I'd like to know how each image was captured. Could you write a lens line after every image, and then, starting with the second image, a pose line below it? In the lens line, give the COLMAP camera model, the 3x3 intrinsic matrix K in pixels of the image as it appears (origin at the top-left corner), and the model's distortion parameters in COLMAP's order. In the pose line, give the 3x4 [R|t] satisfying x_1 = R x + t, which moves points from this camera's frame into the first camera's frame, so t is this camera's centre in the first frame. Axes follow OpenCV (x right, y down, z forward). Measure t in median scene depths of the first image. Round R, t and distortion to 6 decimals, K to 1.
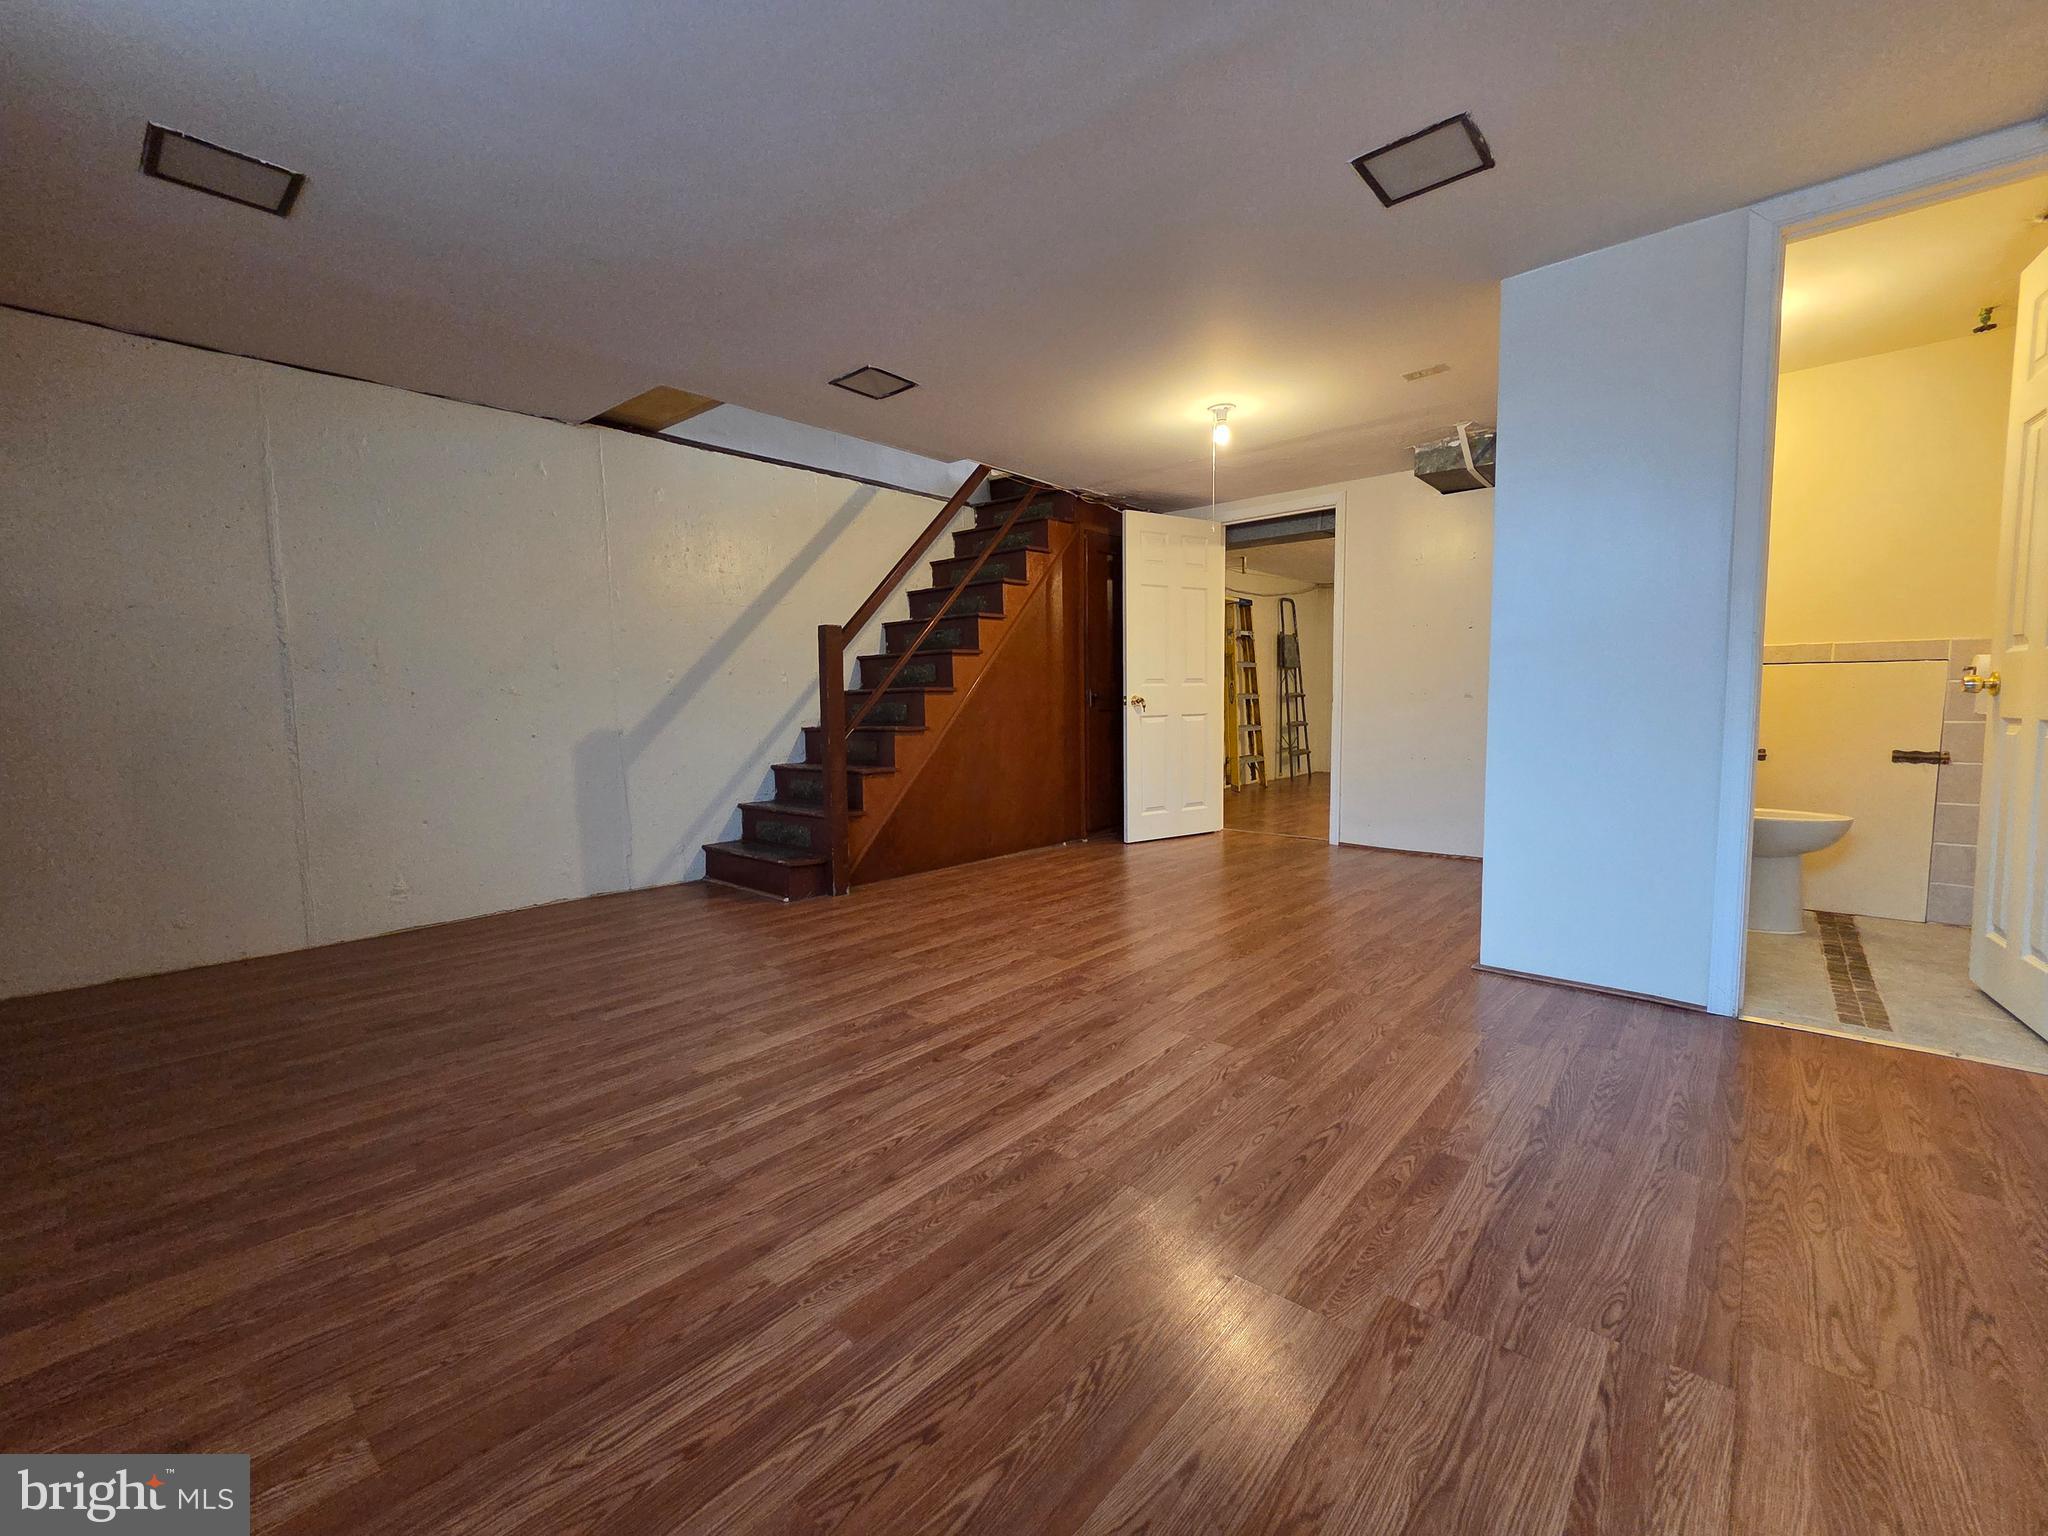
lens RADIAL K [[832.3, 0, 1025.2], [0, 832.3, 768.6], [0, 0, 1]] dist [0.004459, -0.001684]
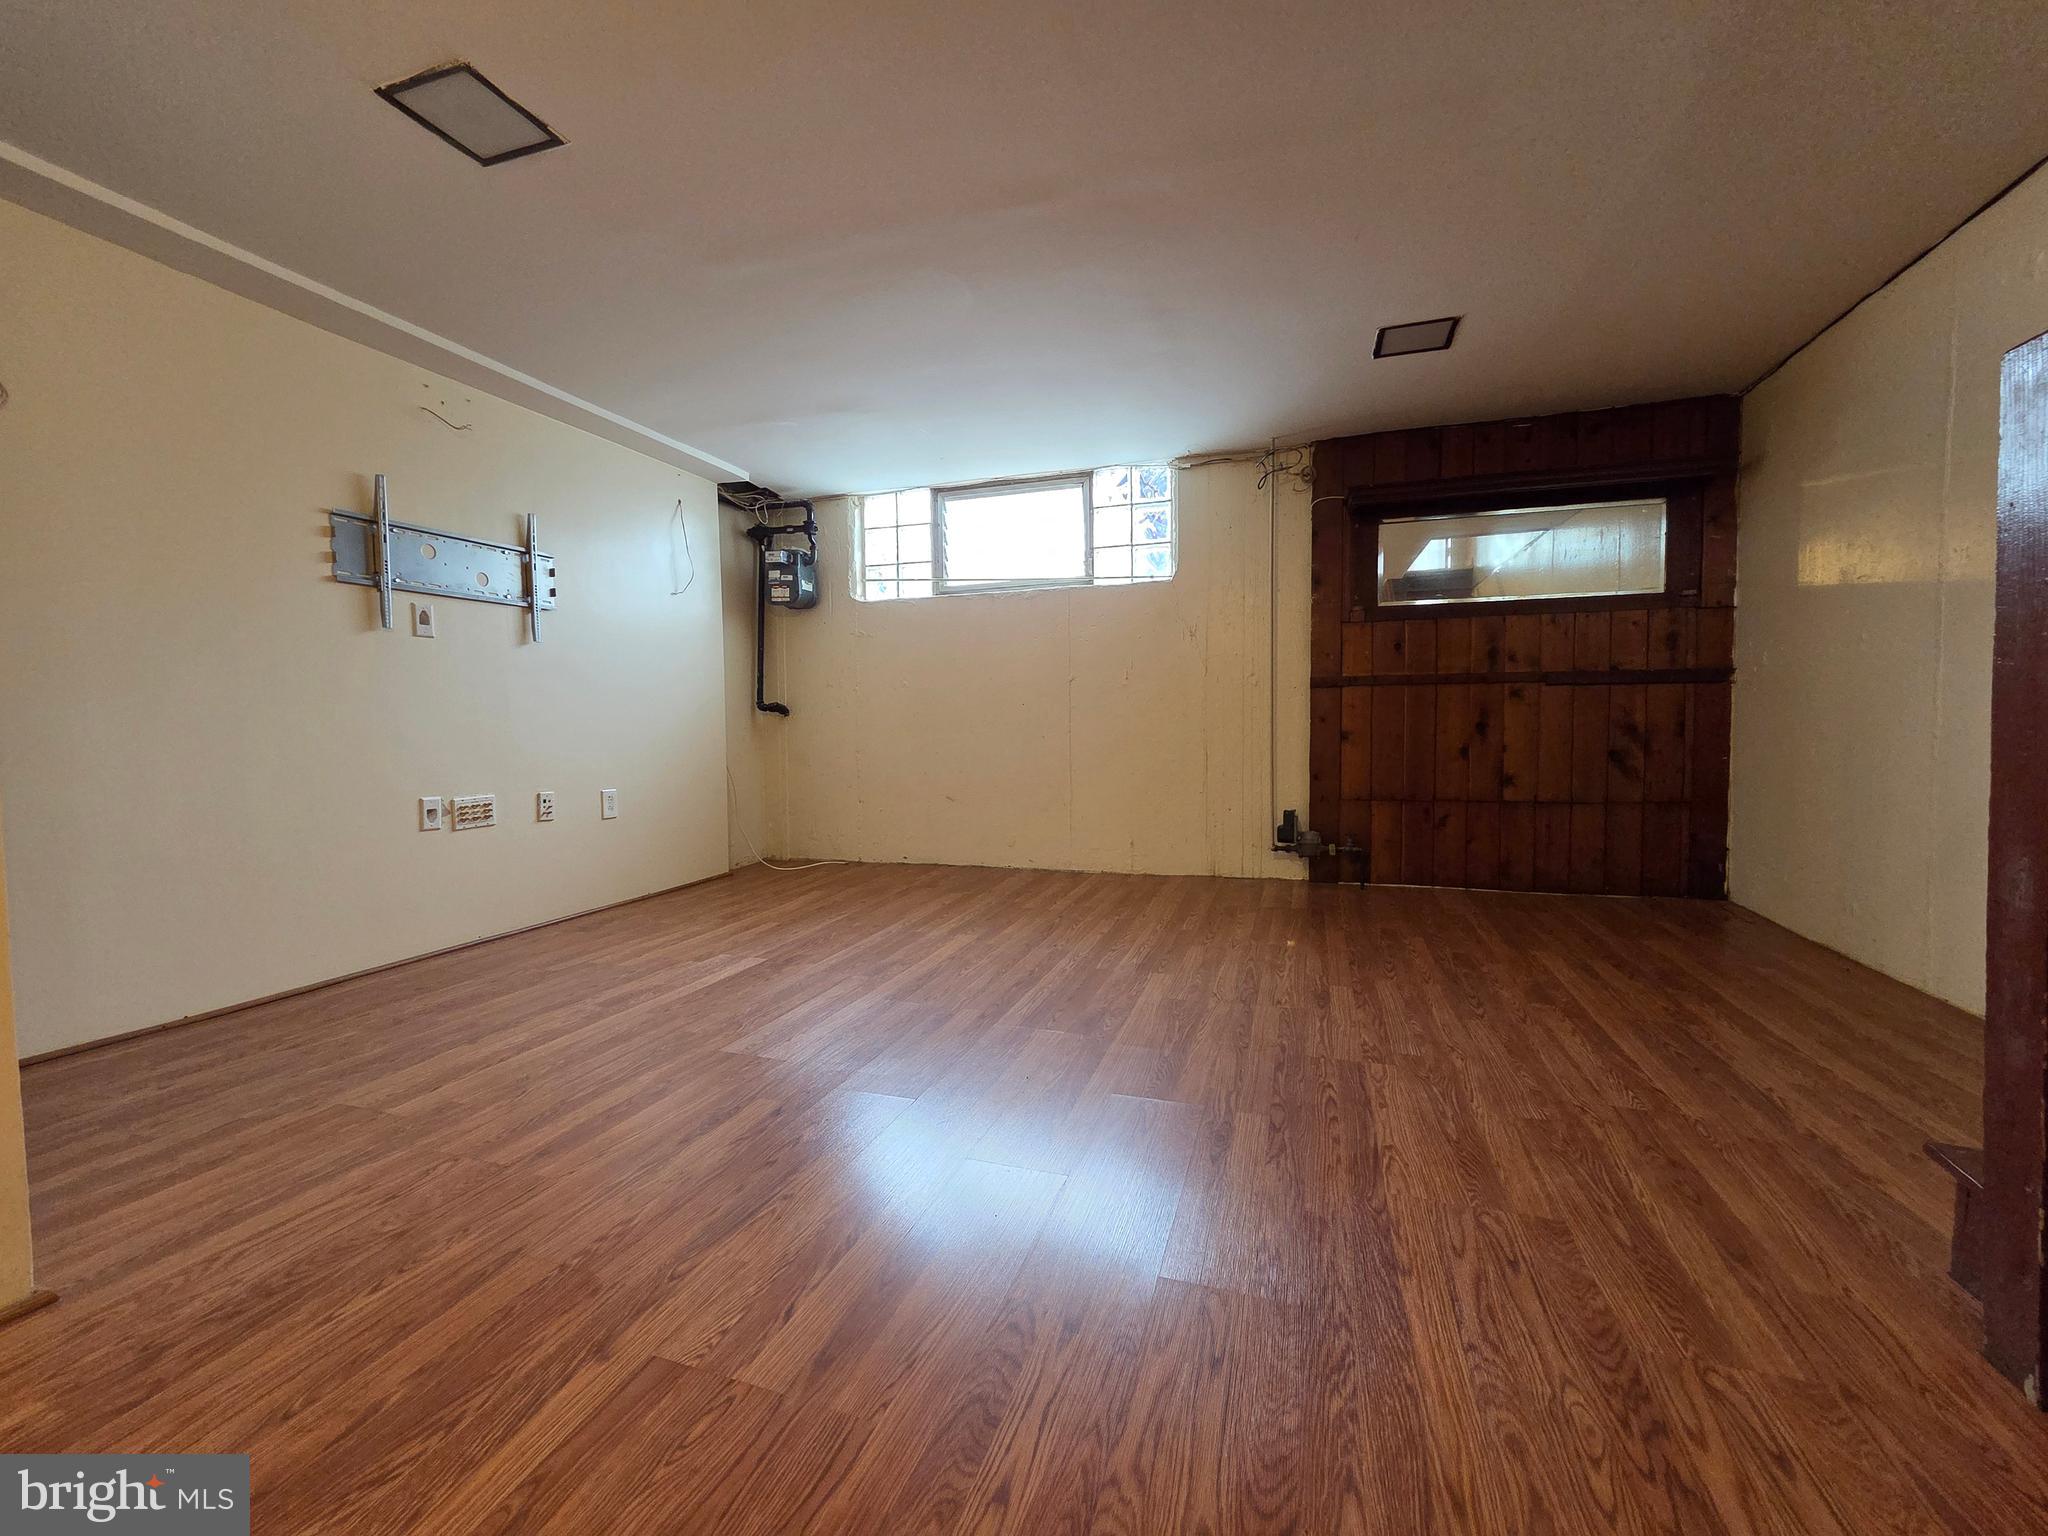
lens RADIAL K [[832.3, 0, 1025.5], [0, 832.3, 766.9], [0, 0, 1]] dist [0.004459, -0.001684]
pose [[-0.919392, 0.047919, -0.390414, 0.311486], [-0.006076, 0.990703, 0.135905, -0.141852], [0.393297, 0.127322, -0.910553, 2.174889]]
